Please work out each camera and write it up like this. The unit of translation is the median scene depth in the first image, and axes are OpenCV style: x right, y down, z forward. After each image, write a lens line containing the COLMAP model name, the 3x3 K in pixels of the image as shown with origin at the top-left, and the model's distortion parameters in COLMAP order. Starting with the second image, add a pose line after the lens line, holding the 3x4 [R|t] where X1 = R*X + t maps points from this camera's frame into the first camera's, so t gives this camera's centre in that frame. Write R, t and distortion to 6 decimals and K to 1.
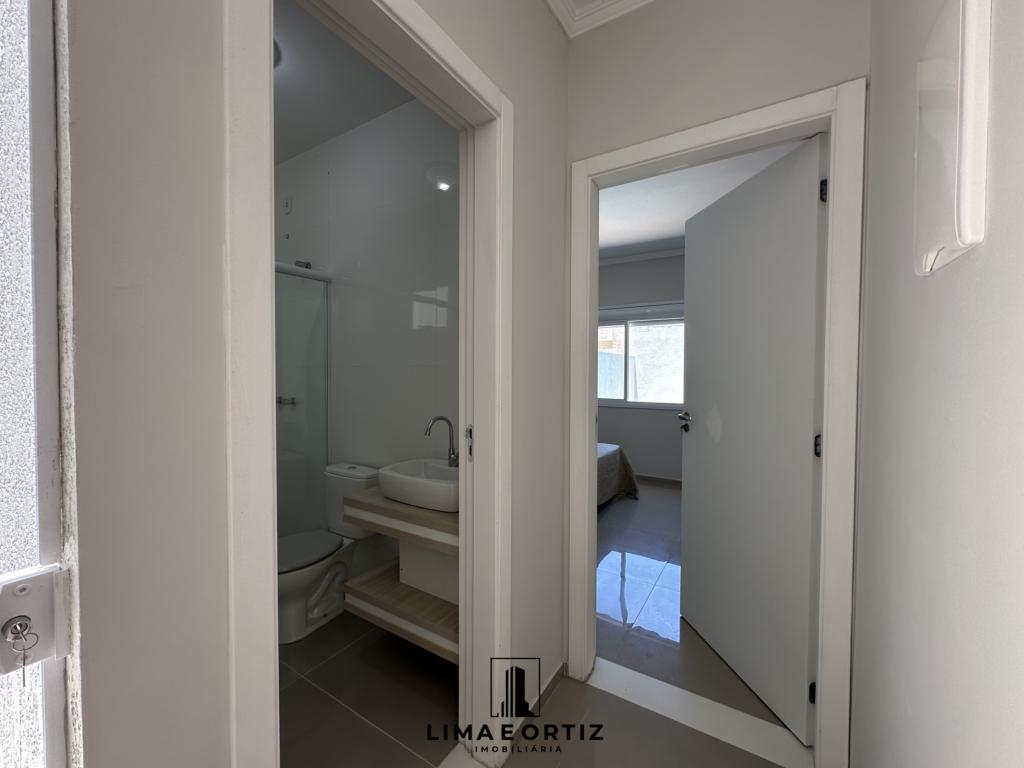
lens RADIAL K [[409.5, 0, 512.3], [0, 409.5, 382.9], [0, 0, 1]] dist [-0.001936, 0.000261]
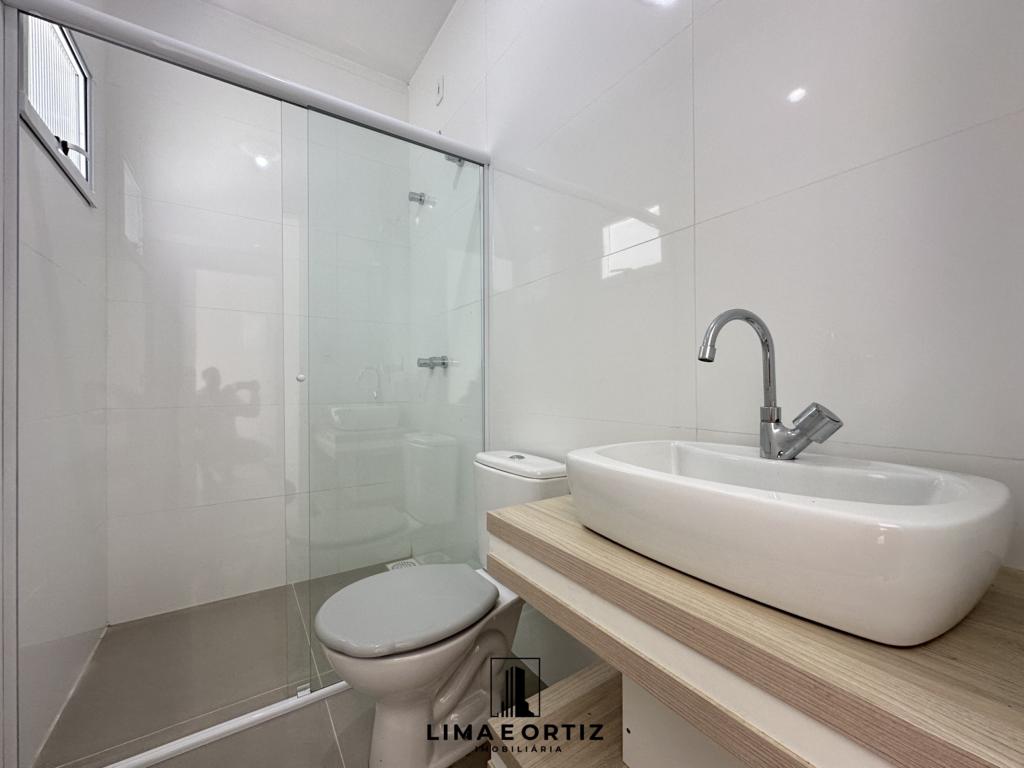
lens RADIAL K [[409.5, 0, 512.3], [0, 409.5, 382.9], [0, 0, 1]] dist [-0.001936, 0.000261]
pose [[0.912197, -0.011739, -0.409583, -0.182773], [-0.000270, 0.999572, -0.029249, 0.132494], [0.409751, 0.026792, 0.911804, 0.527588]]
